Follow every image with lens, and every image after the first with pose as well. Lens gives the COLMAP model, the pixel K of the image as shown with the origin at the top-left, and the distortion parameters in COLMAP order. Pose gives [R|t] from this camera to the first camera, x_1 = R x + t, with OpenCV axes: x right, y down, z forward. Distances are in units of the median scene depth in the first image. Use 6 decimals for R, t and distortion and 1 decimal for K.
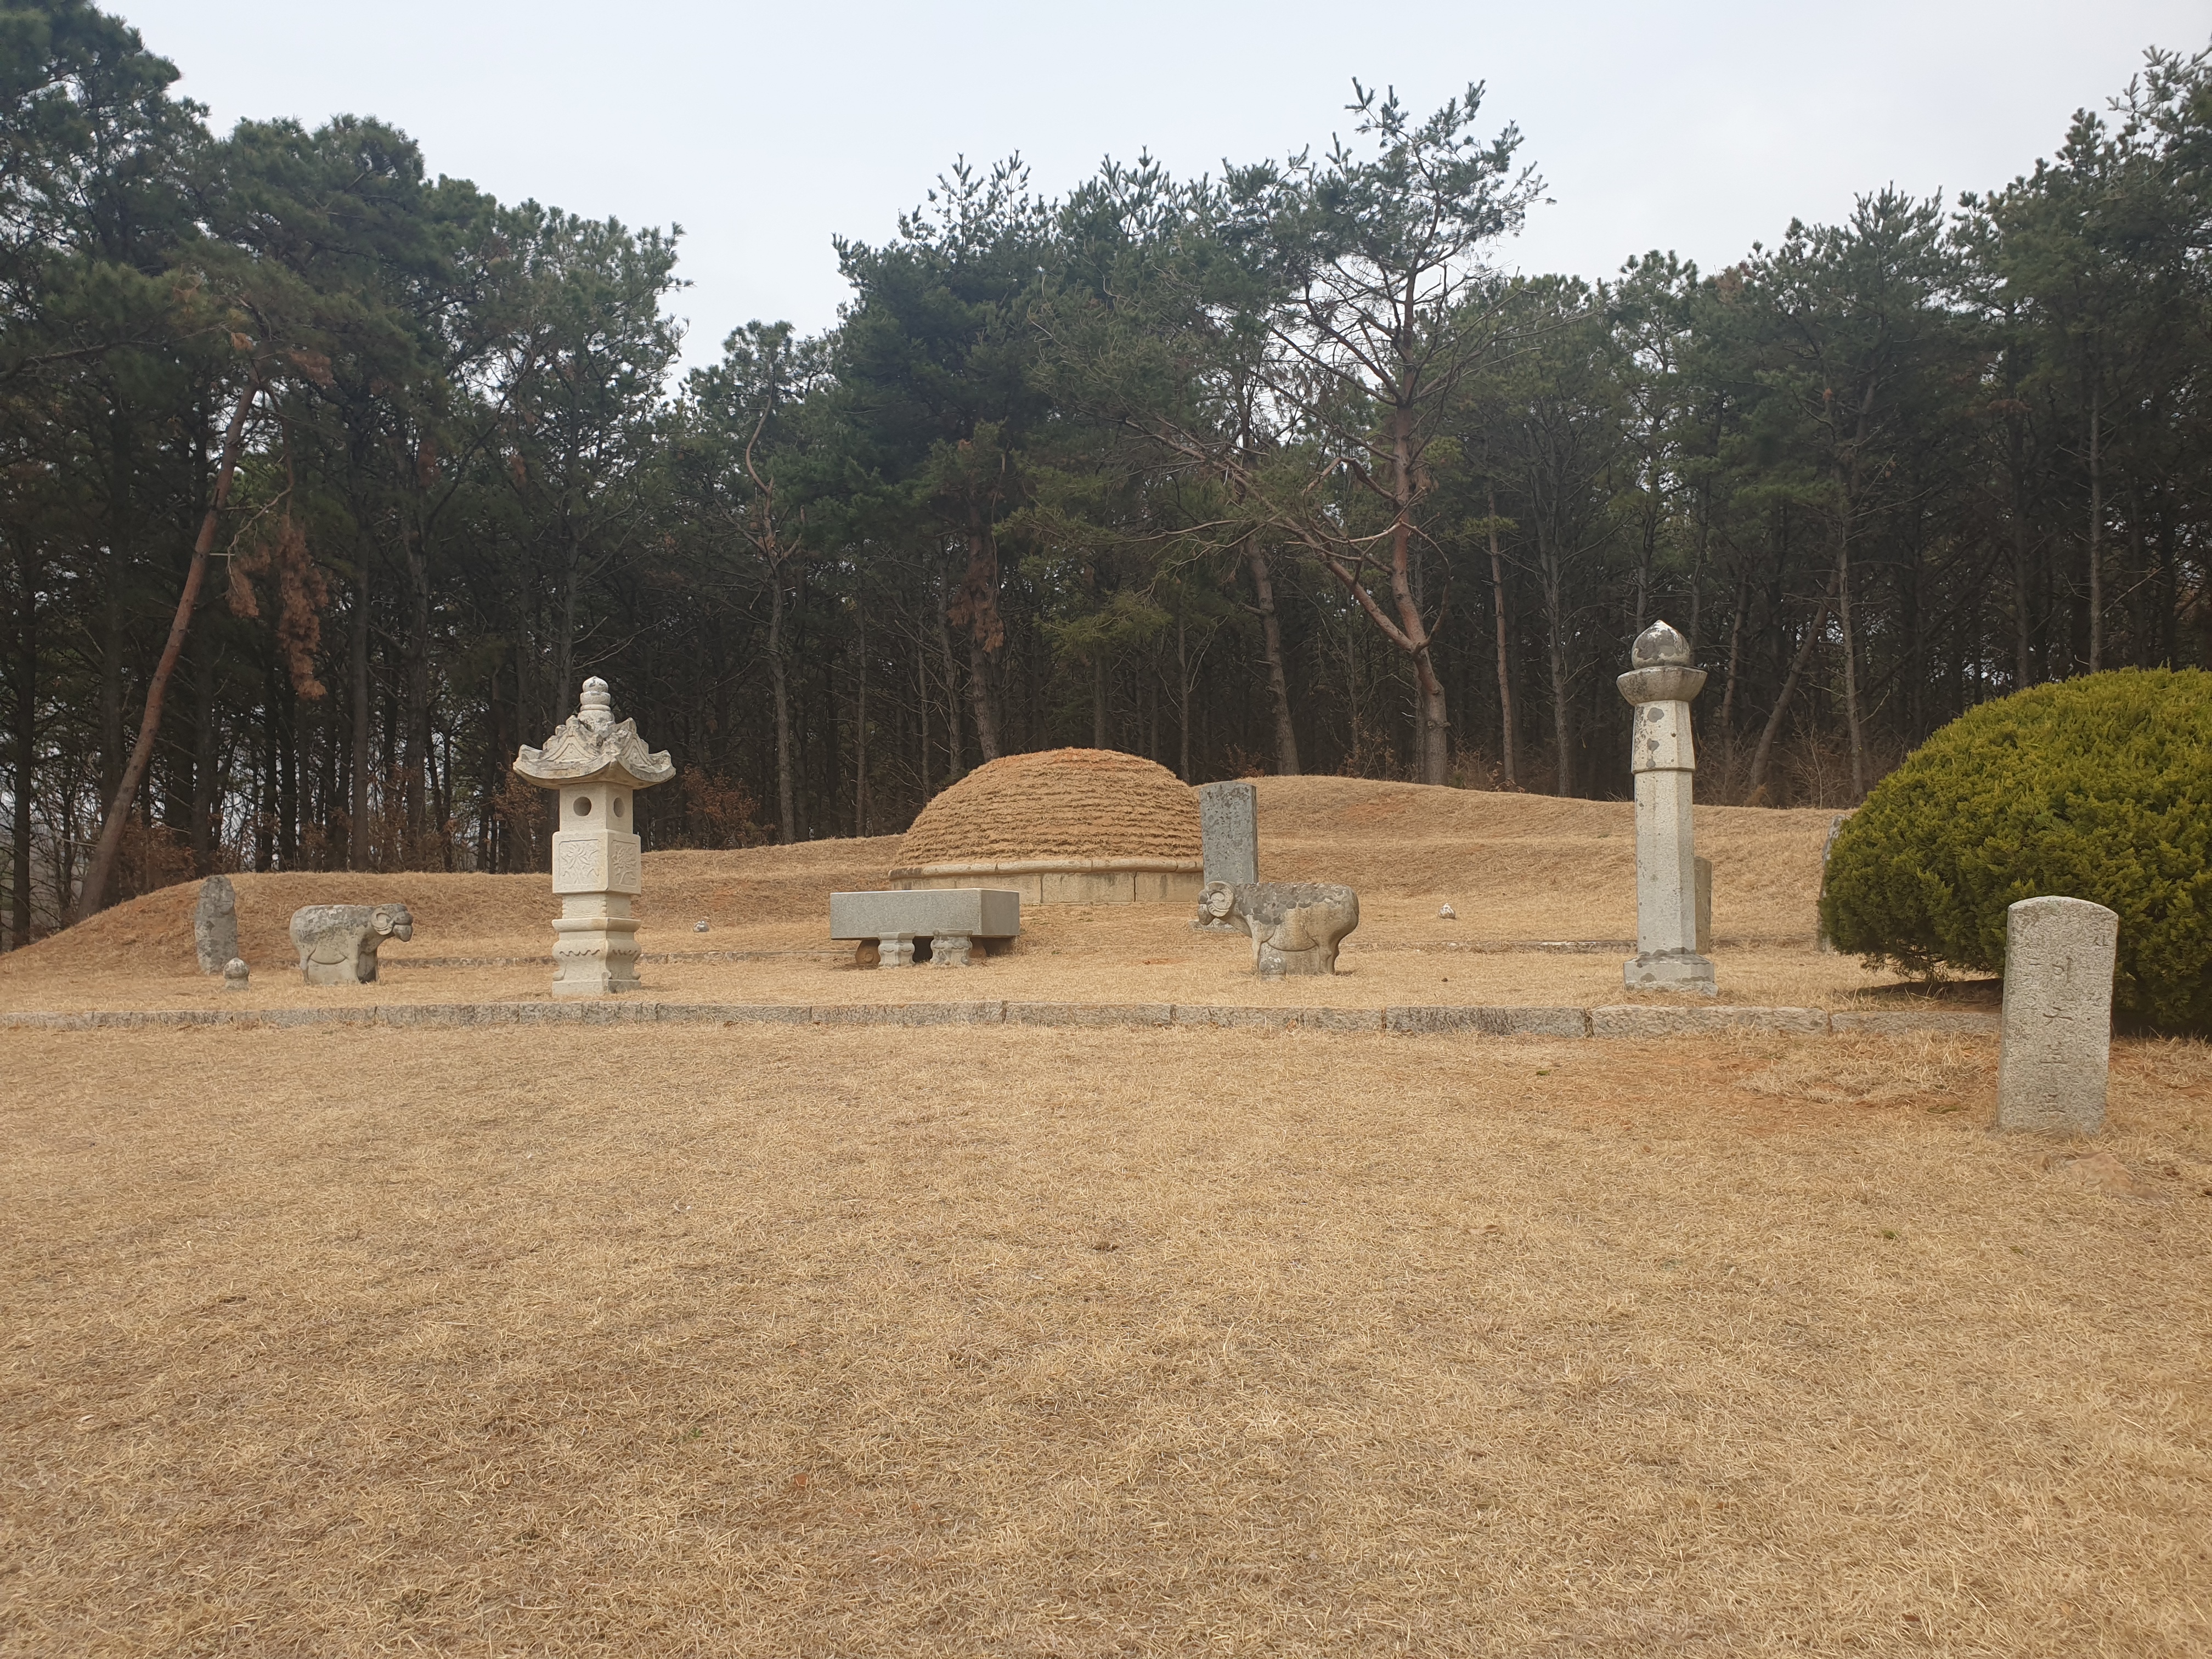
lens RADIAL K [[1699.5, 0, 1062.2], [0, 1699.5, 854.2], [0, 0, 1]] dist [0.031188, -0.044108]
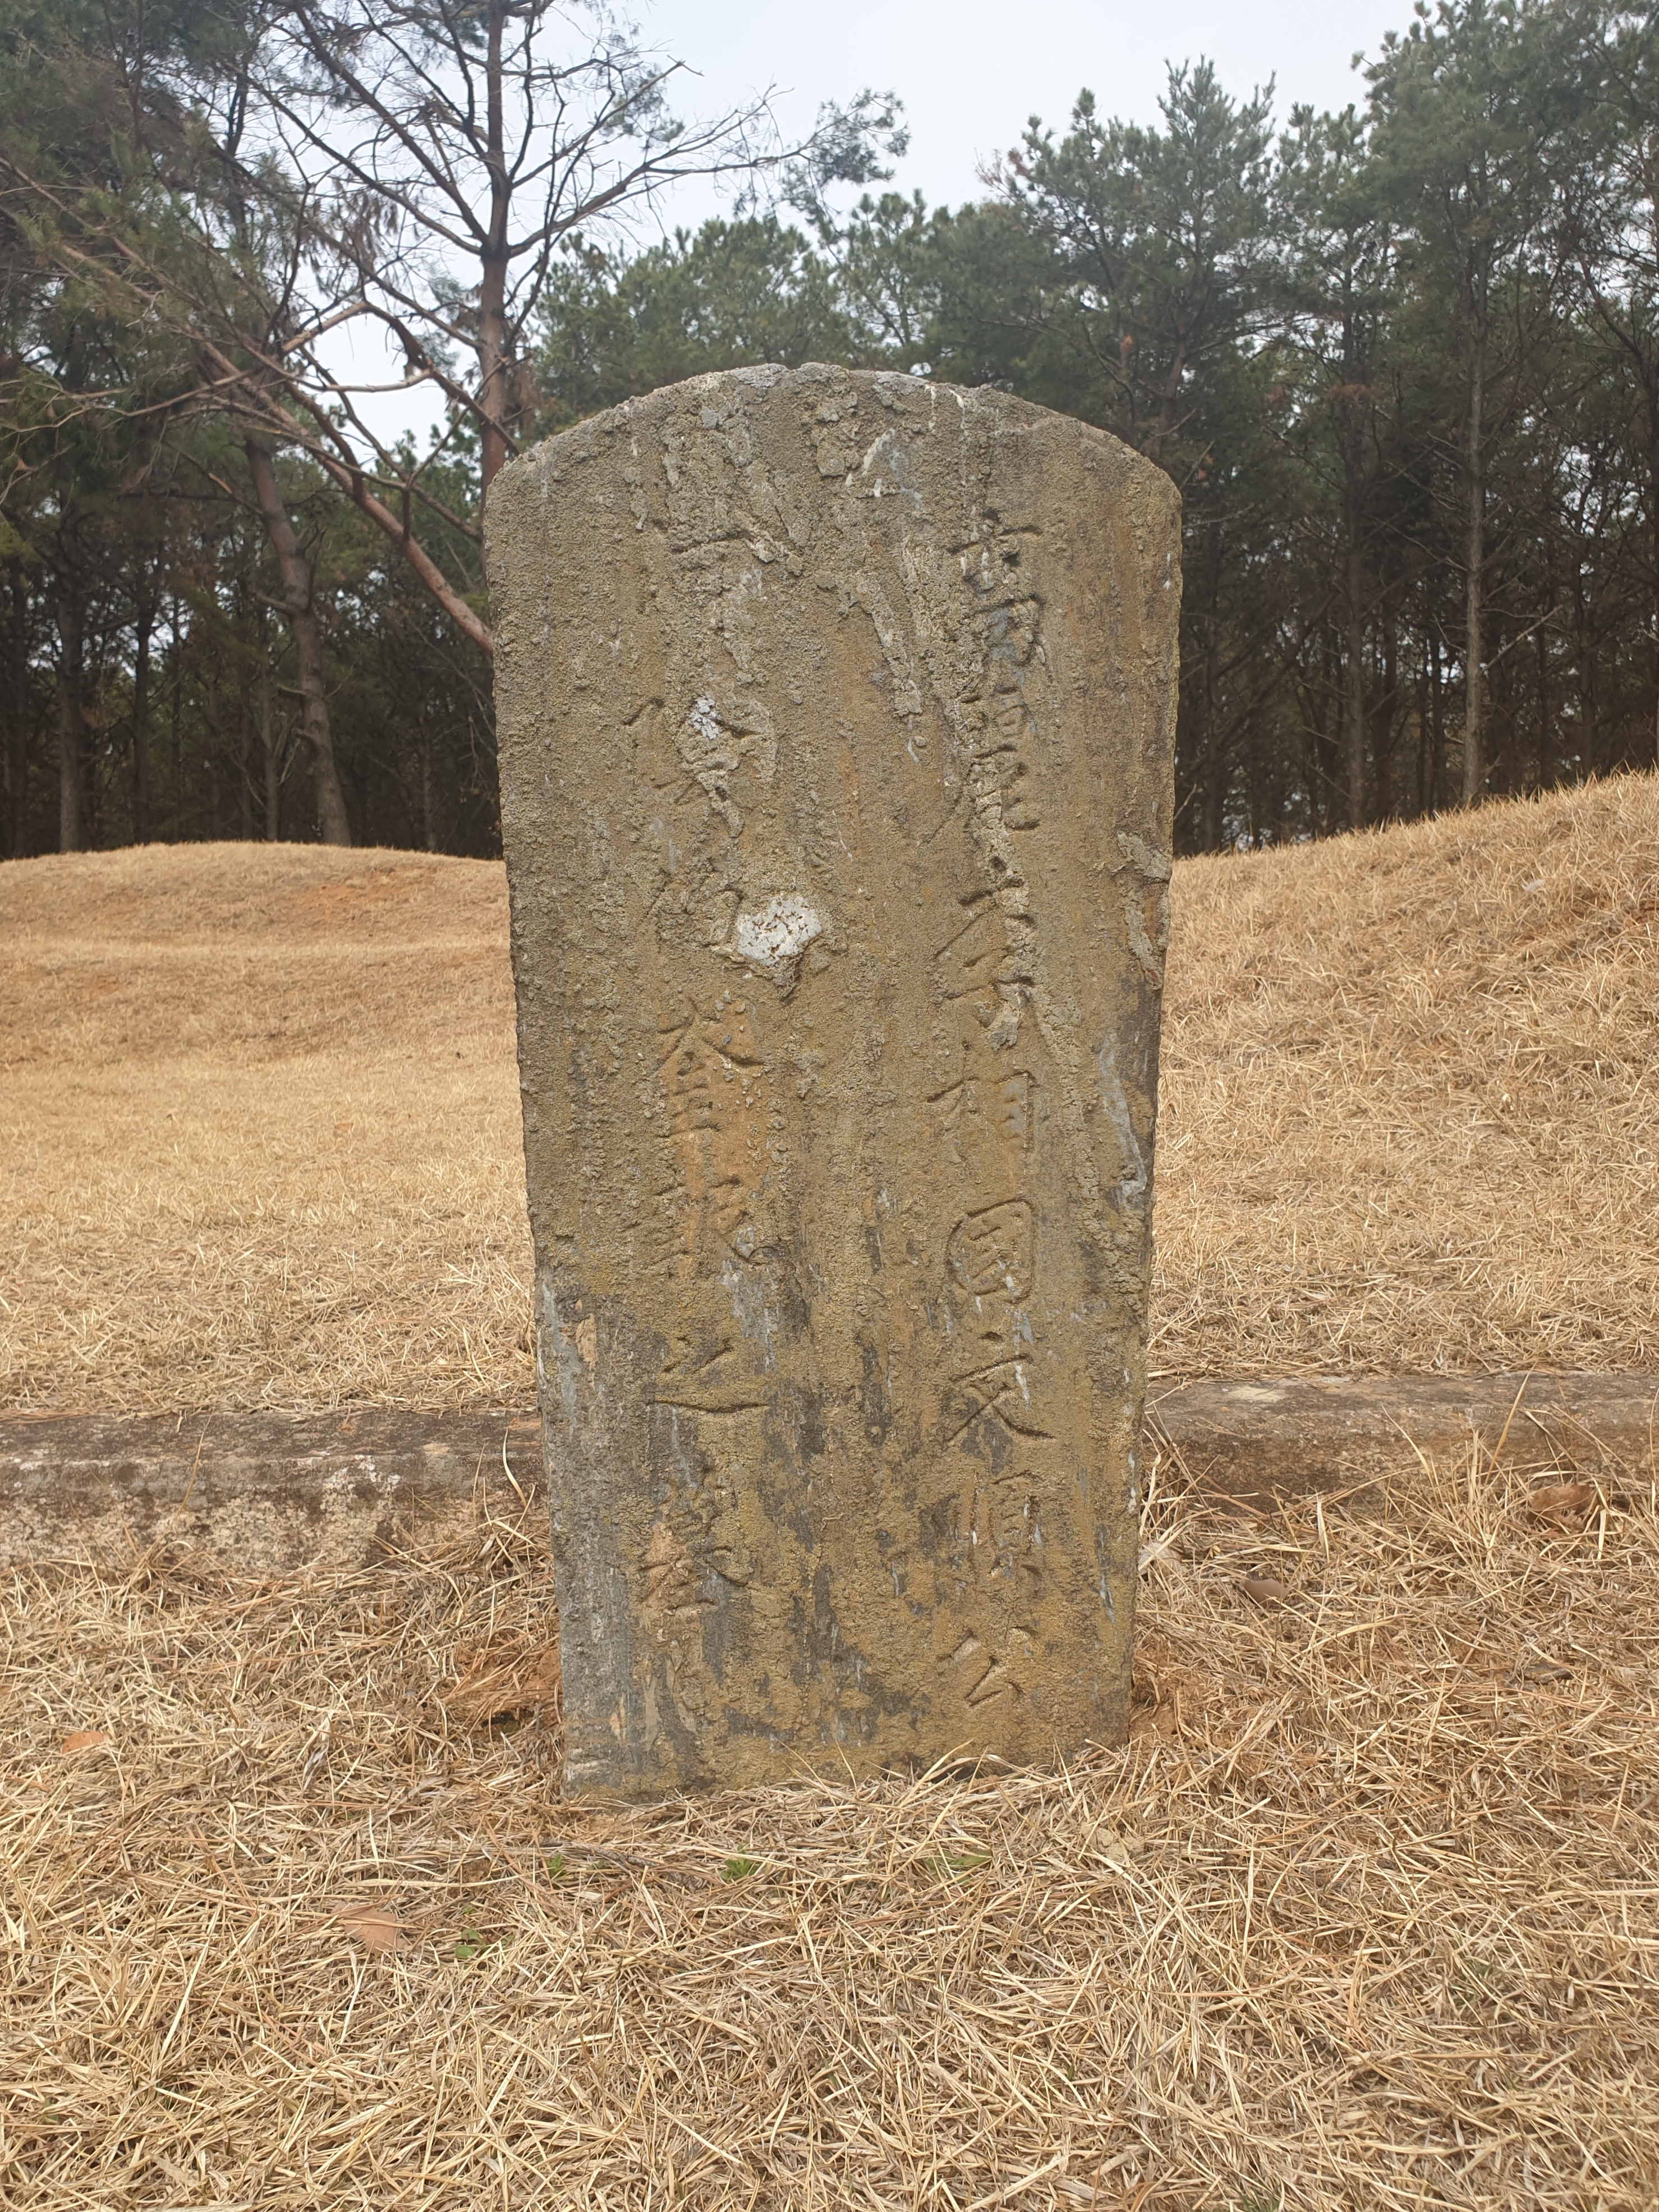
lens RADIAL K [[1742.6, 0, 895.5], [0, 1742.6, 1184.2], [0, 0, 1]] dist [0.012692, 0.005440]
pose [[0.945663, -0.019644, 0.324555, 0.148547], [-0.007907, 0.996489, 0.083354, 0.012574], [-0.325053, -0.081391, 0.942187, 0.403960]]
